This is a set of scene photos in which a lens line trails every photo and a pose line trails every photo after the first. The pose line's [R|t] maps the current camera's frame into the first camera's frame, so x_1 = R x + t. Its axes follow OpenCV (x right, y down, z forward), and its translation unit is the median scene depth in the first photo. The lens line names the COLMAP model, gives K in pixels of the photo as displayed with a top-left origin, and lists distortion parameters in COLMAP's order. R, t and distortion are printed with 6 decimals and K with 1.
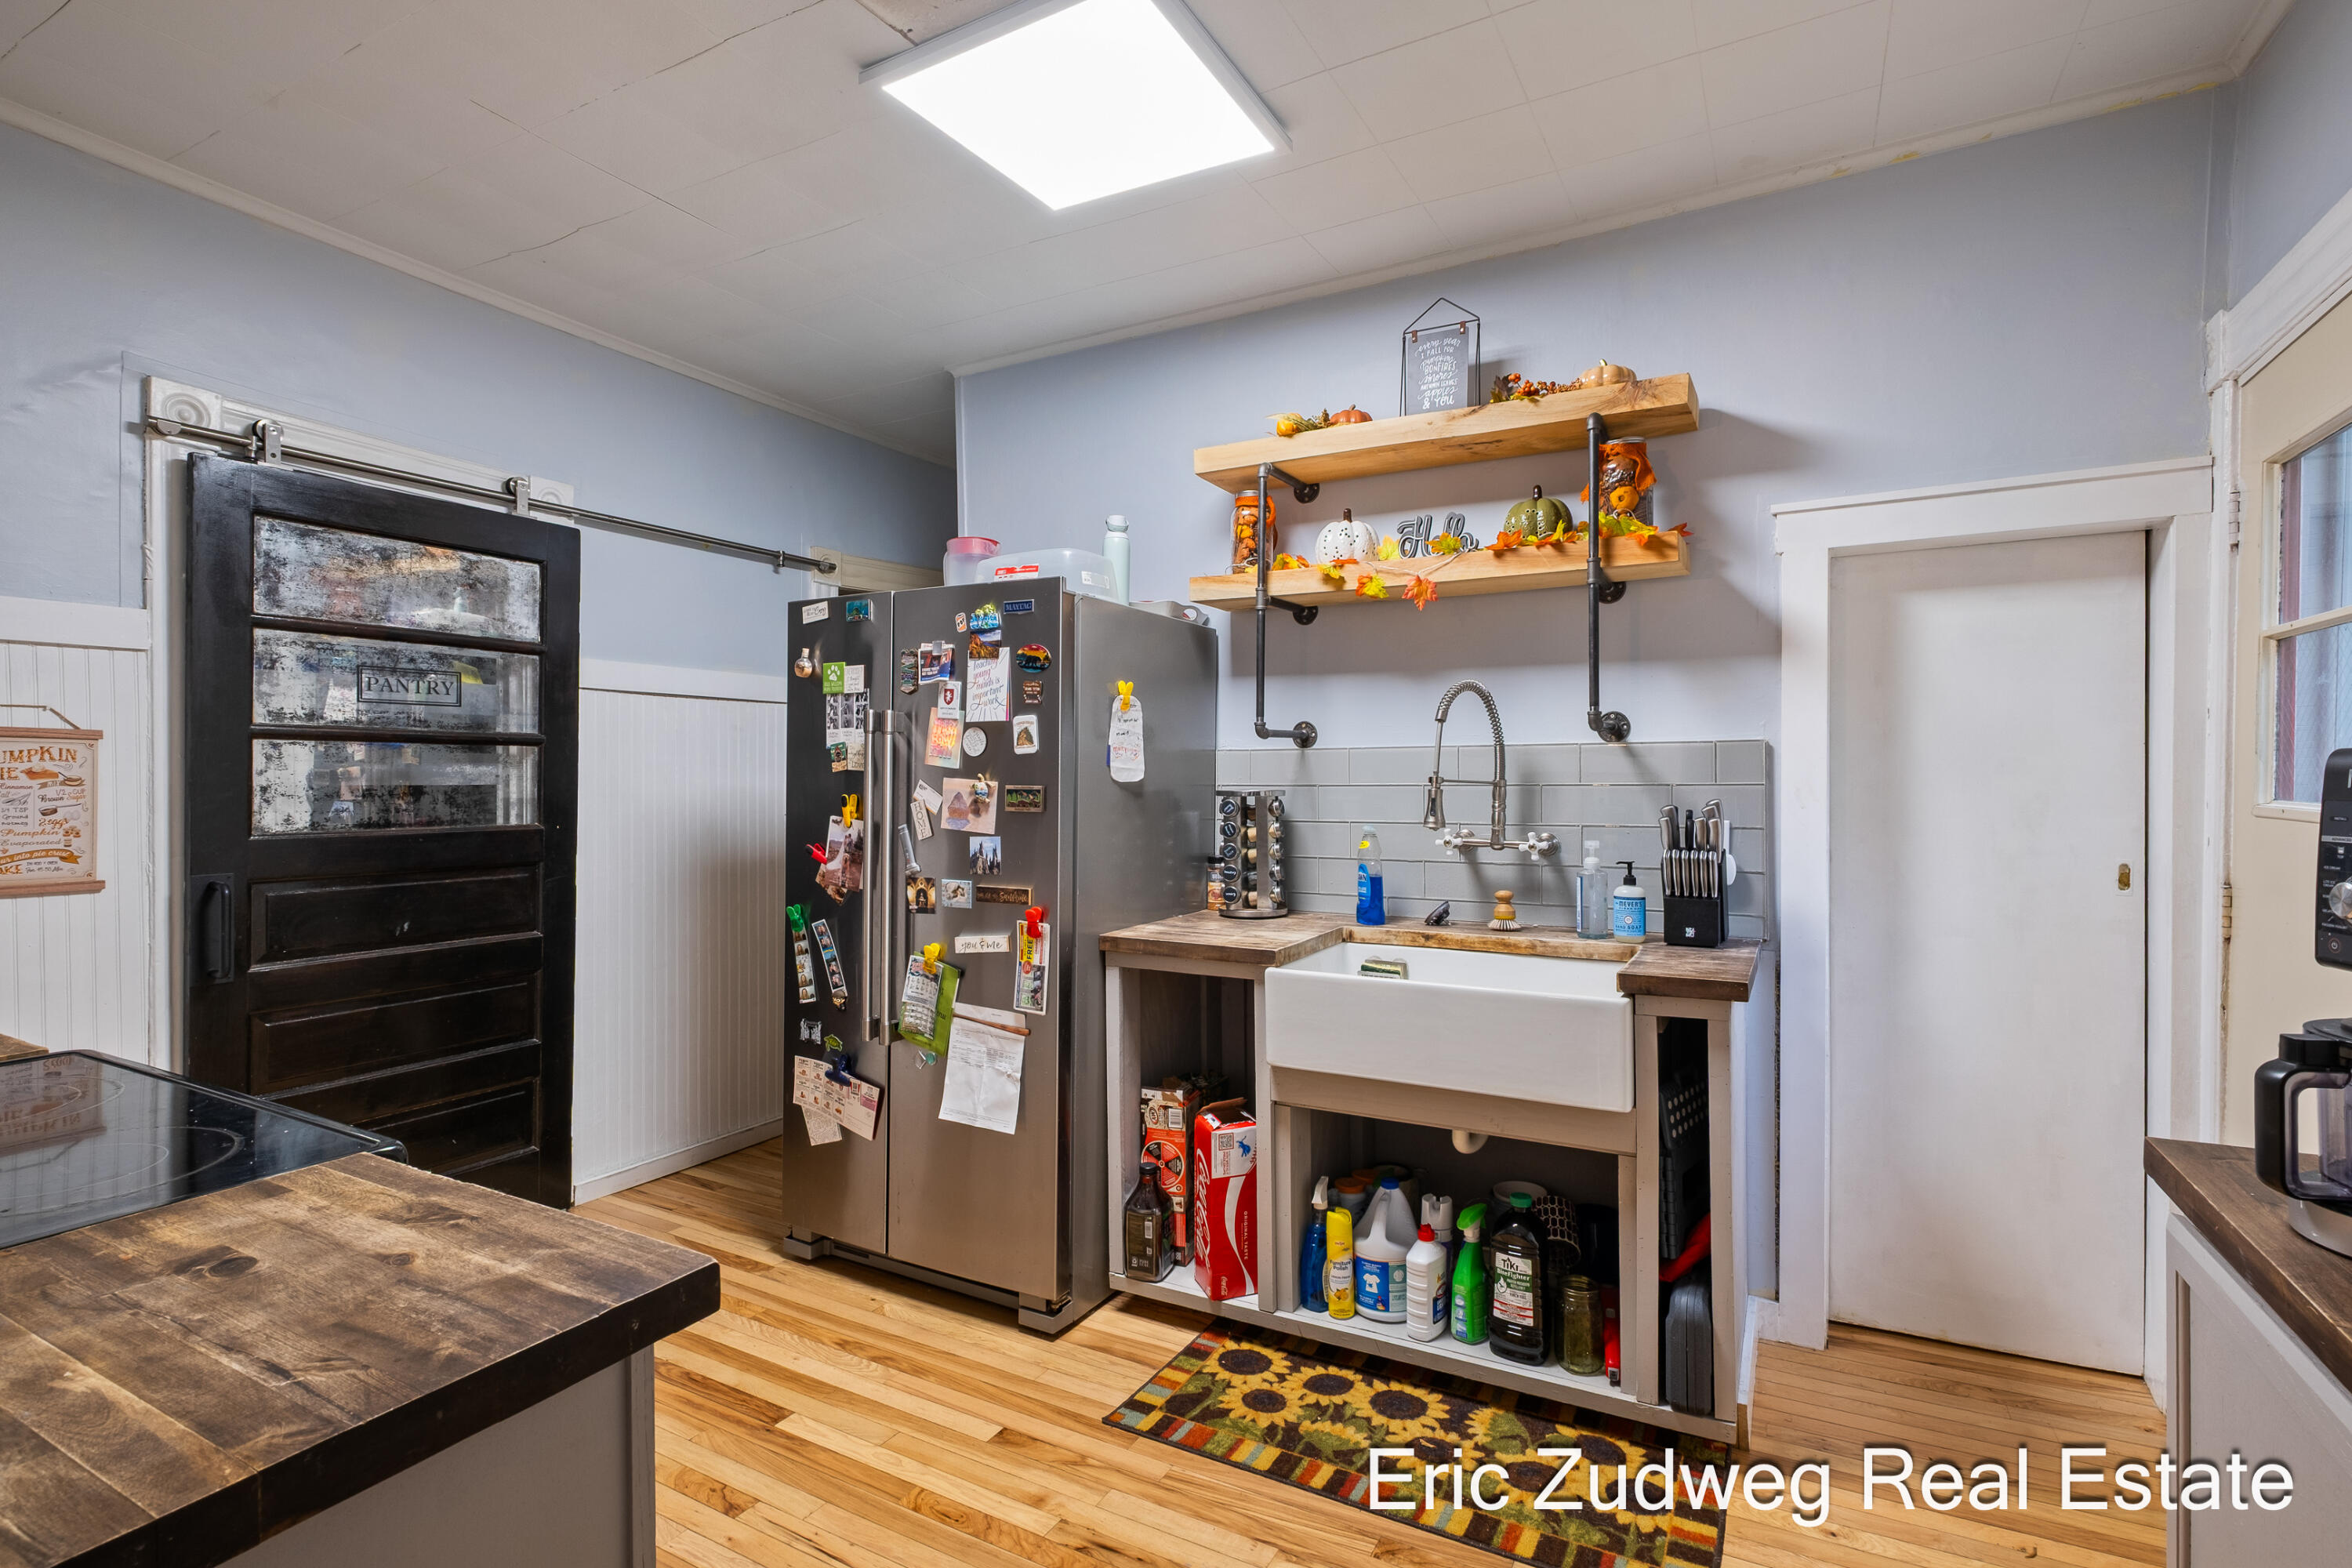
lens RADIAL K [[1109.3, 0, 1186.0], [0, 1109.3, 785.9], [0, 0, 1]] dist [-0.009247, -0.000462]
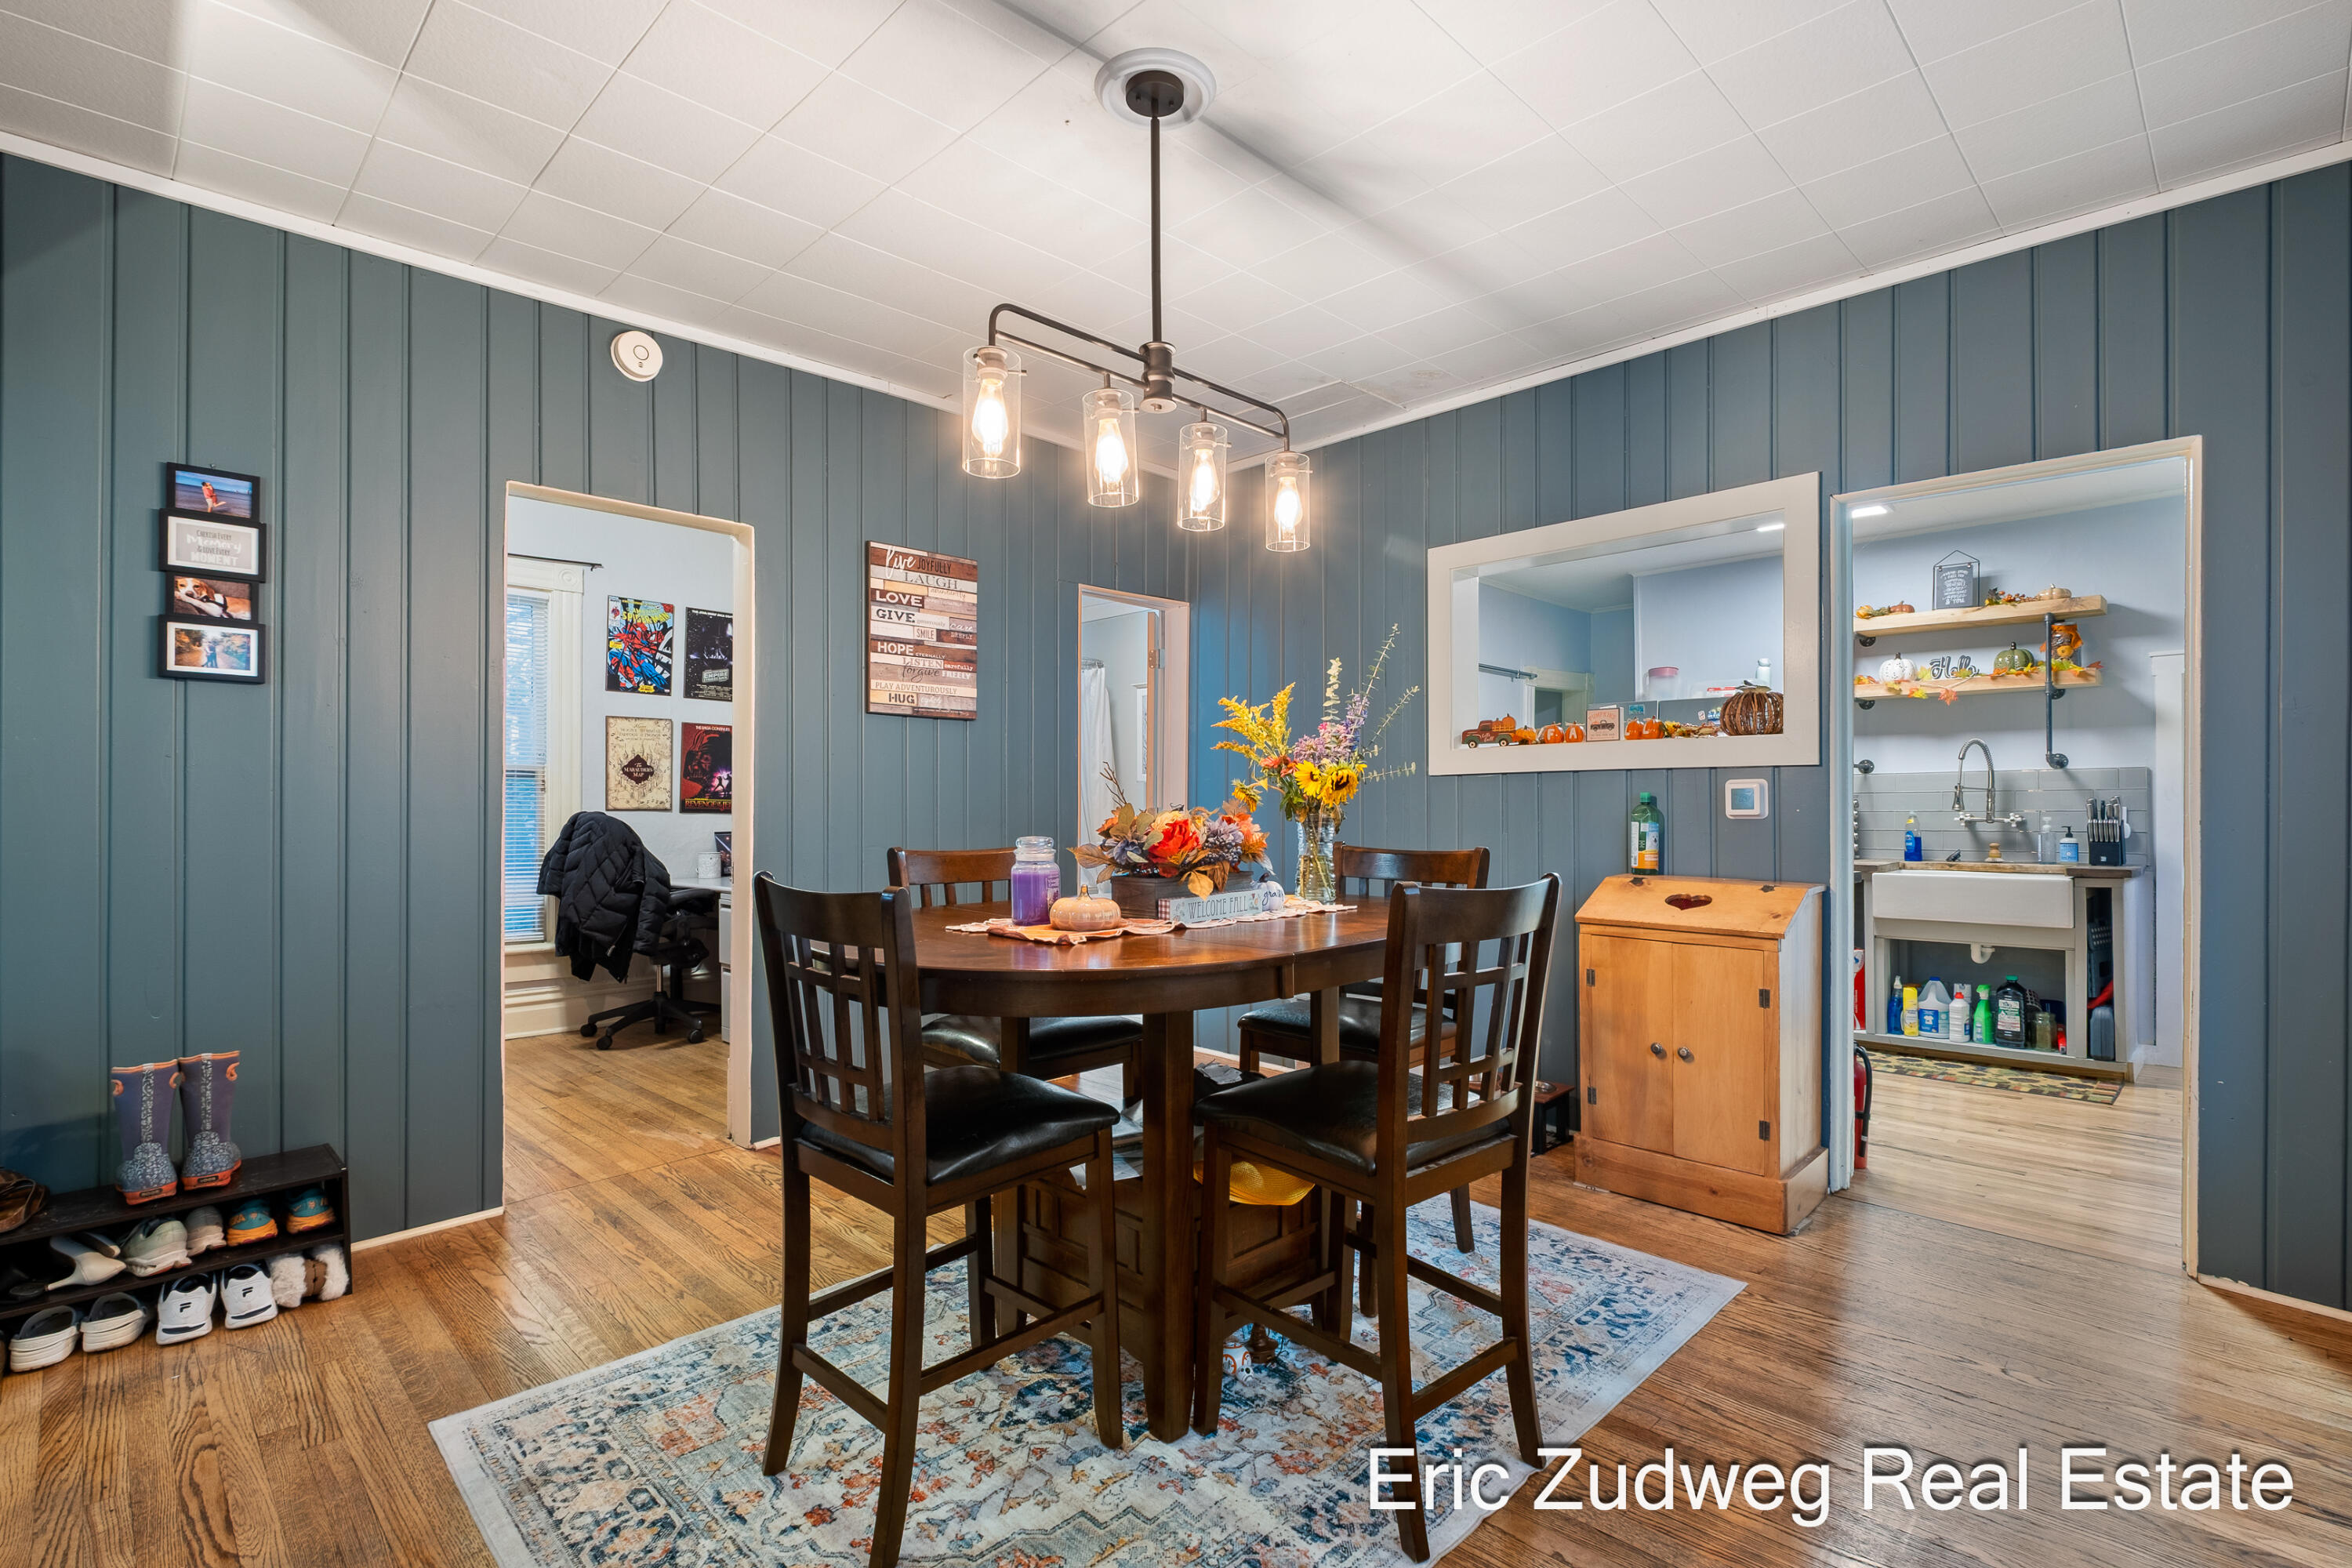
lens RADIAL K [[1109.3, 0, 1166.4], [0, 1109.3, 809.5], [0, 0, 1]] dist [-0.009247, -0.000462]
pose [[0.958967, 0.003740, -0.283494, -0.619304], [-0.008092, 0.999867, -0.014182, 0.078518], [0.283404, 0.015894, 0.958869, -1.421394]]
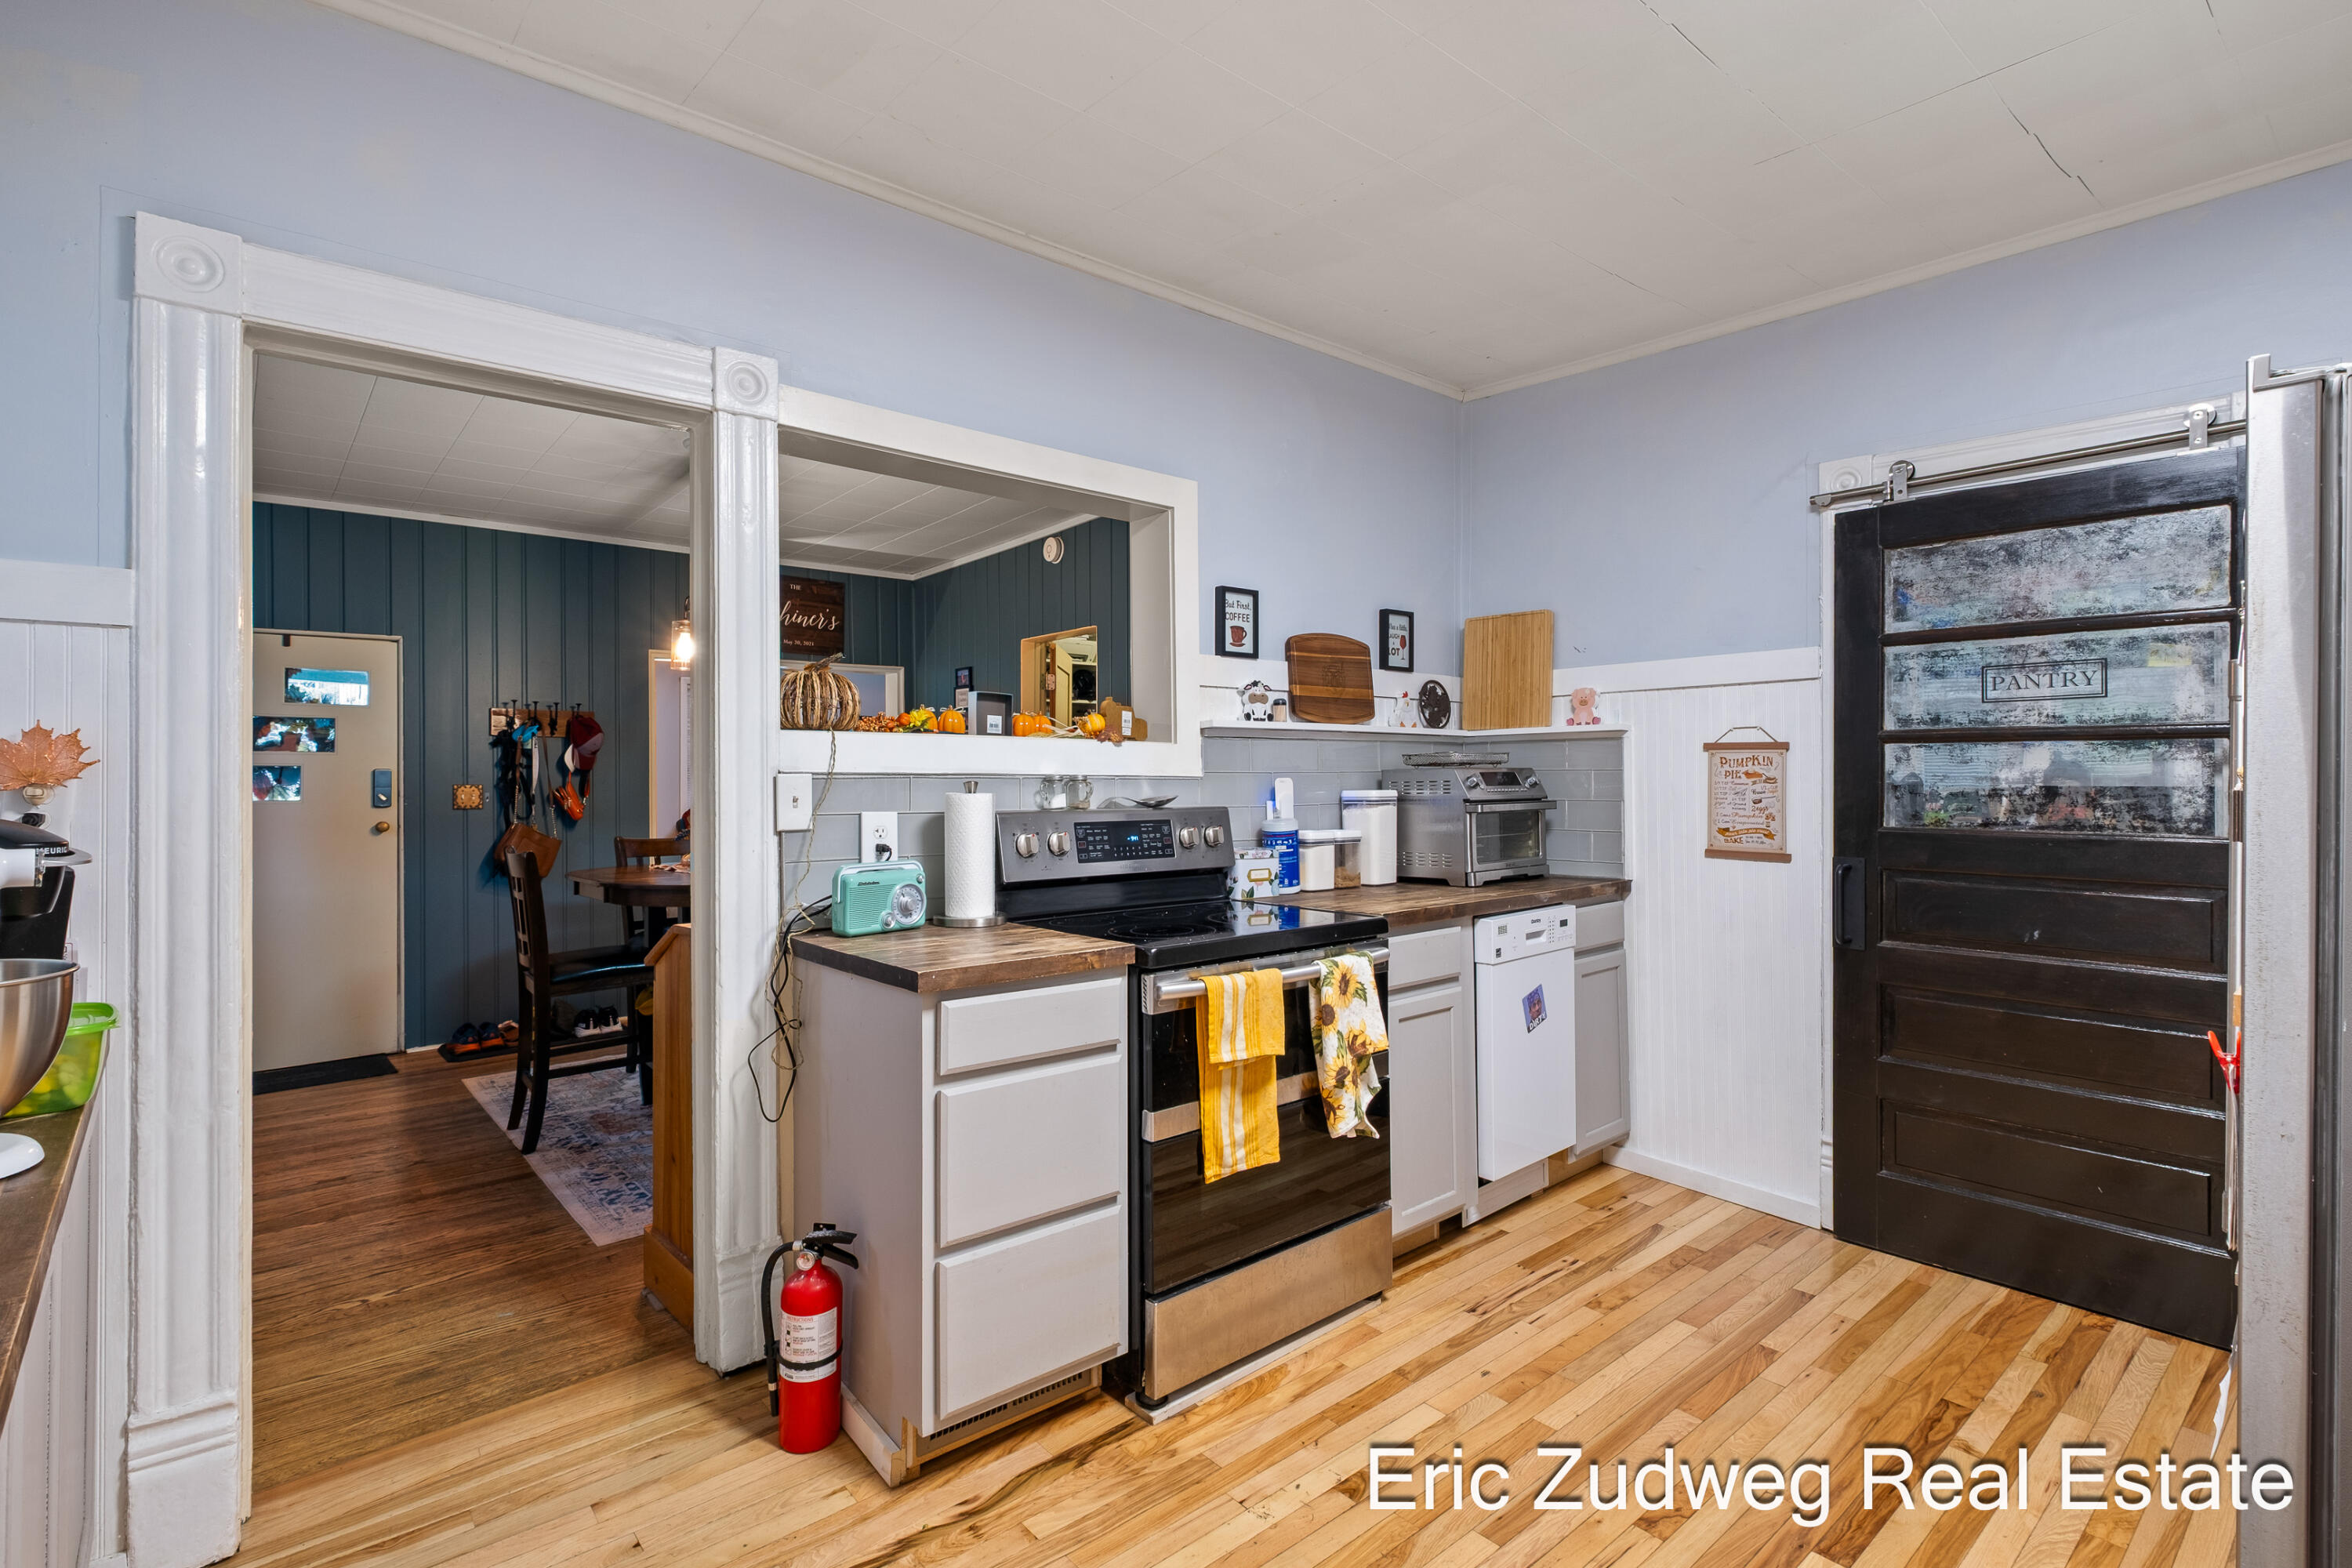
lens RADIAL K [[1109.3, 0, 1189.2], [0, 1109.3, 785.2], [0, 0, 1]] dist [-0.009247, -0.000462]
pose [[-0.346457, -0.000482, -0.938066, 0.483470], [-0.014324, 0.999886, 0.004777, 0.005638], [0.937956, 0.015092, -0.346425, 0.710690]]
